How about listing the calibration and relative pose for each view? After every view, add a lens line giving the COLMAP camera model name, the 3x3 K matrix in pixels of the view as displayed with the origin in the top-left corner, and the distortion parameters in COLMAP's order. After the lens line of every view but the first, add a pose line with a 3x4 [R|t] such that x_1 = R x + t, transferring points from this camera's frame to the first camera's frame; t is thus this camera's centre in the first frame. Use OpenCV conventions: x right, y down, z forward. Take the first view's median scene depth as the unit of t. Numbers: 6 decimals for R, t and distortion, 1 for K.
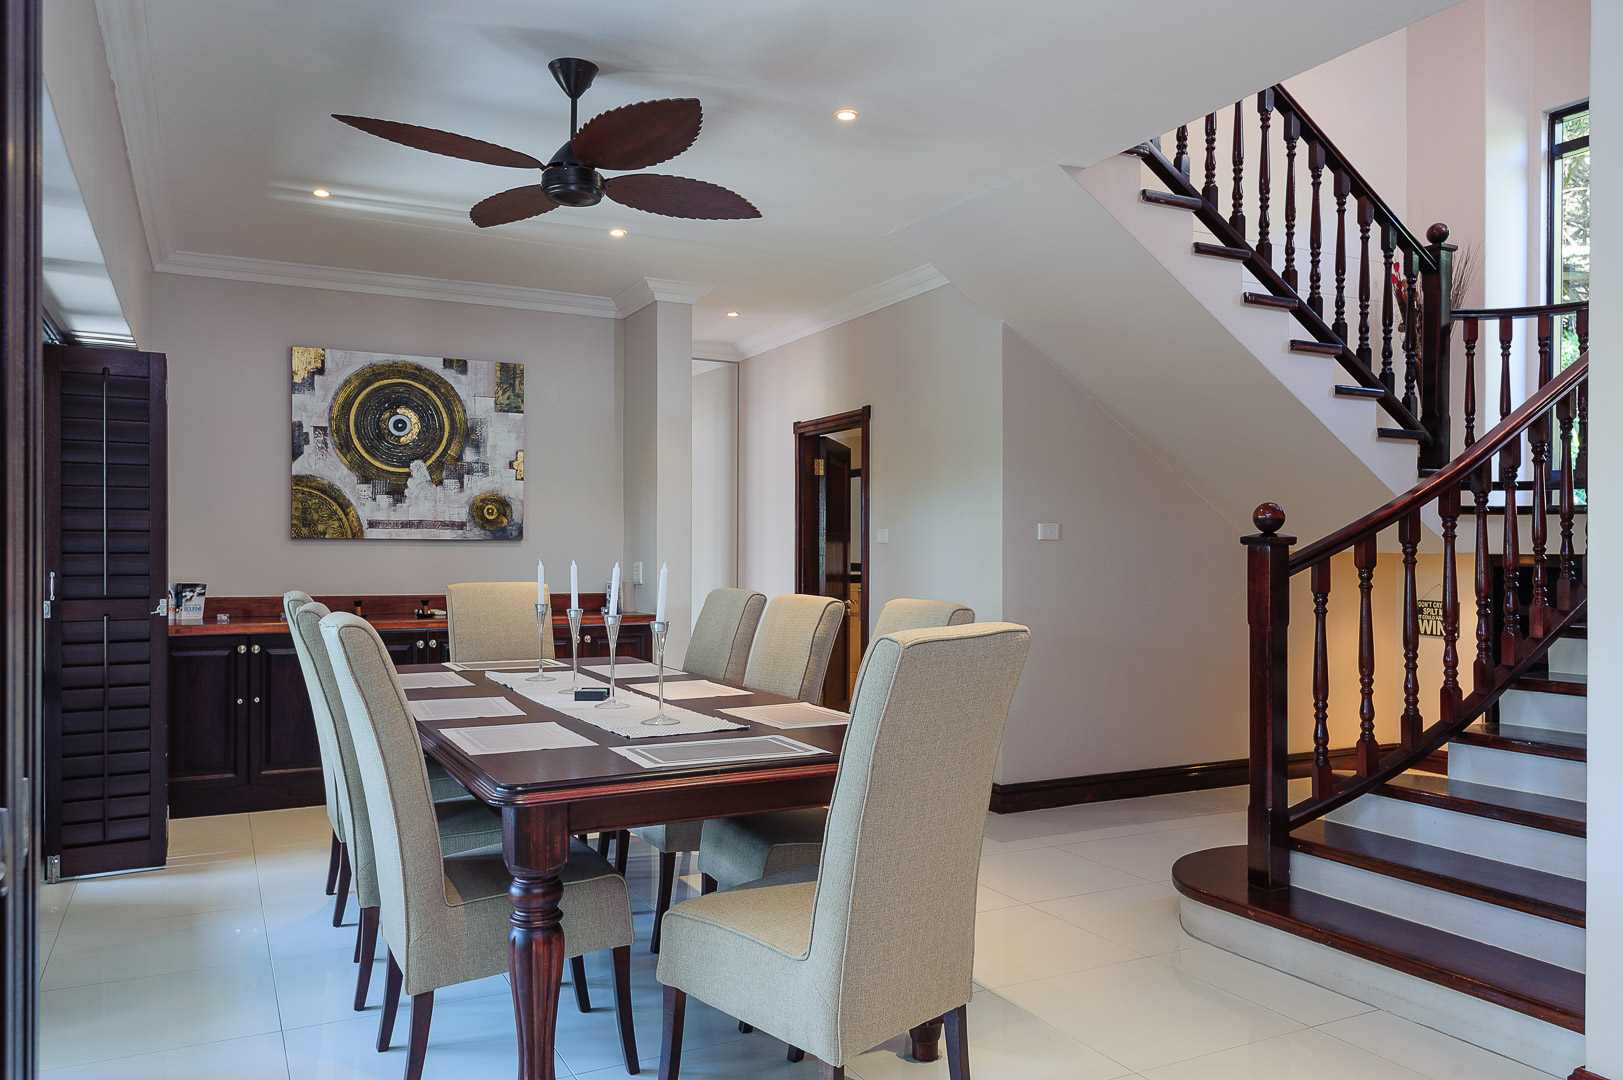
lens RADIAL K [[1167.4, 0, 811.5], [0, 1167.4, 552.9], [0, 0, 1]] dist [0.002316, -0.000285]
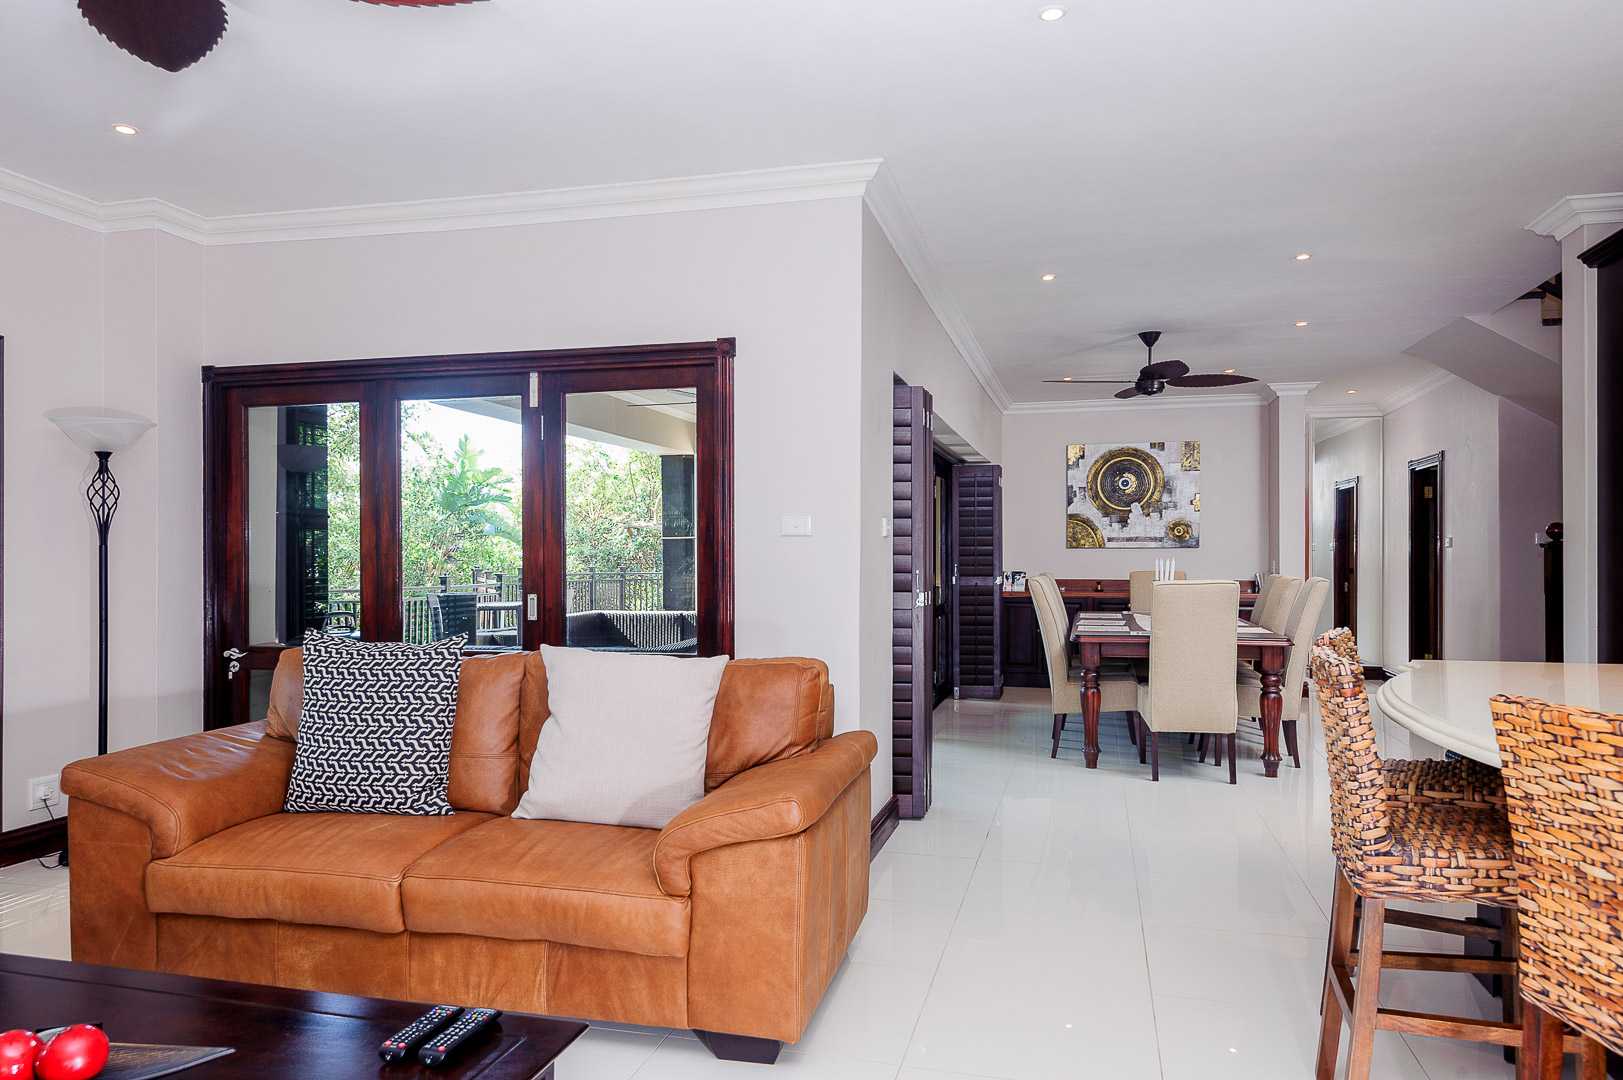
lens RADIAL K [[1118.6, 0, 810.3], [0, 1118.6, 547.2], [0, 0, 1]] dist [-0.000469, -0.000067]
pose [[0.743039, -0.008292, -0.669197, 0.427356], [0.006404, 0.999966, -0.005279, -0.006640], [0.669217, -0.000363, 0.743067, -0.580325]]
